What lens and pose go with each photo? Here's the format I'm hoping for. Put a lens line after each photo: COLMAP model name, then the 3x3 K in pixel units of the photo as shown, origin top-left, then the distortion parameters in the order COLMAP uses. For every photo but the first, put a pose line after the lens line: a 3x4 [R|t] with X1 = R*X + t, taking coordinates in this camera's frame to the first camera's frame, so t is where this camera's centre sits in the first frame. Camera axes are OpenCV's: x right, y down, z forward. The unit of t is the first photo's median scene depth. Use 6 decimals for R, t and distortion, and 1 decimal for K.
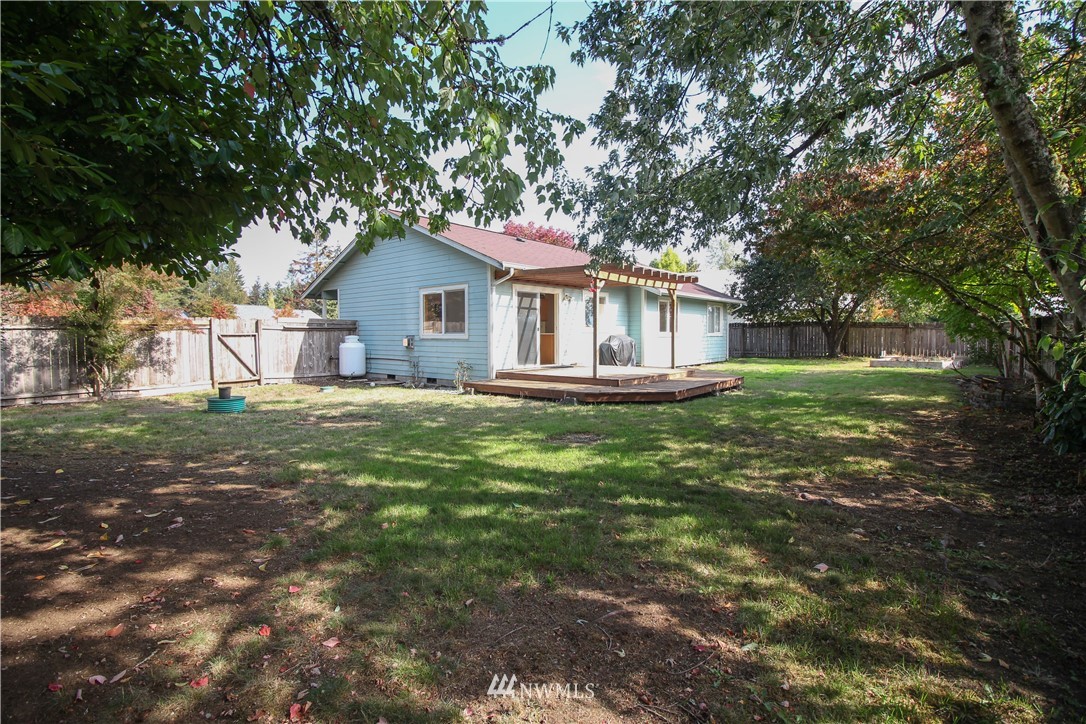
lens RADIAL K [[522.0, 0, 543.4], [0, 522.0, 356.5], [0, 0, 1]] dist [-0.003538, -0.000991]
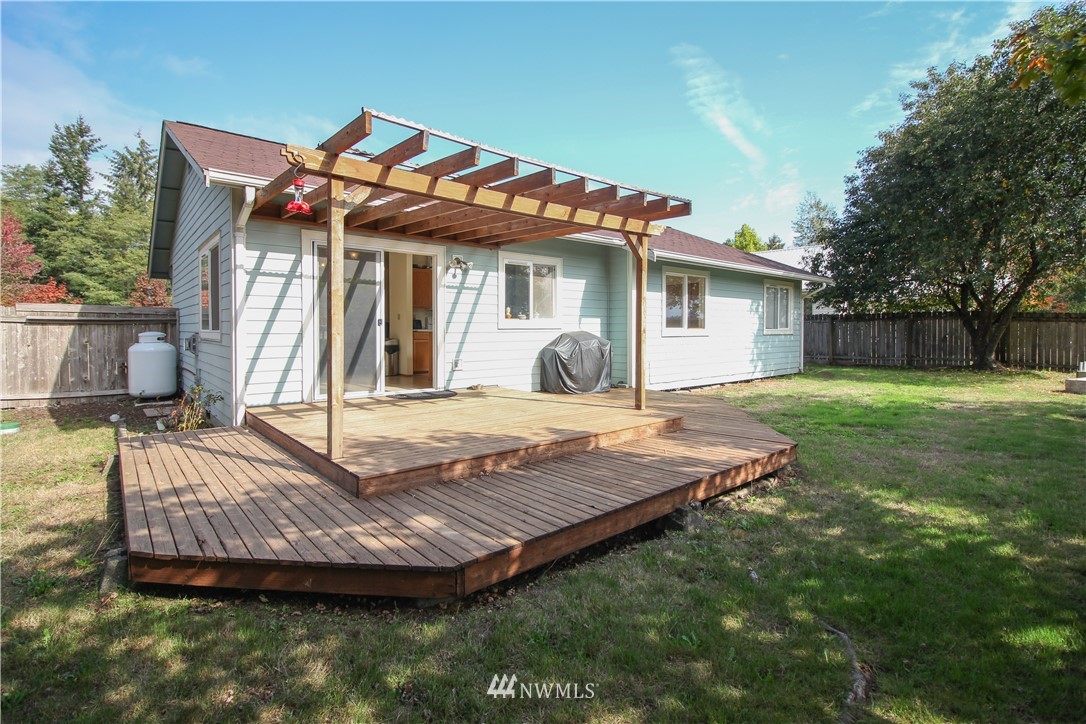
lens RADIAL K [[522.0, 0, 544.4], [0, 522.0, 343.0], [0, 0, 1]] dist [-0.003538, -0.000991]
pose [[0.987713, 0.008339, -0.156054, 0.160509], [-0.010381, 0.999871, -0.012270, -0.019454], [0.155931, 0.013739, 0.987672, 0.365251]]
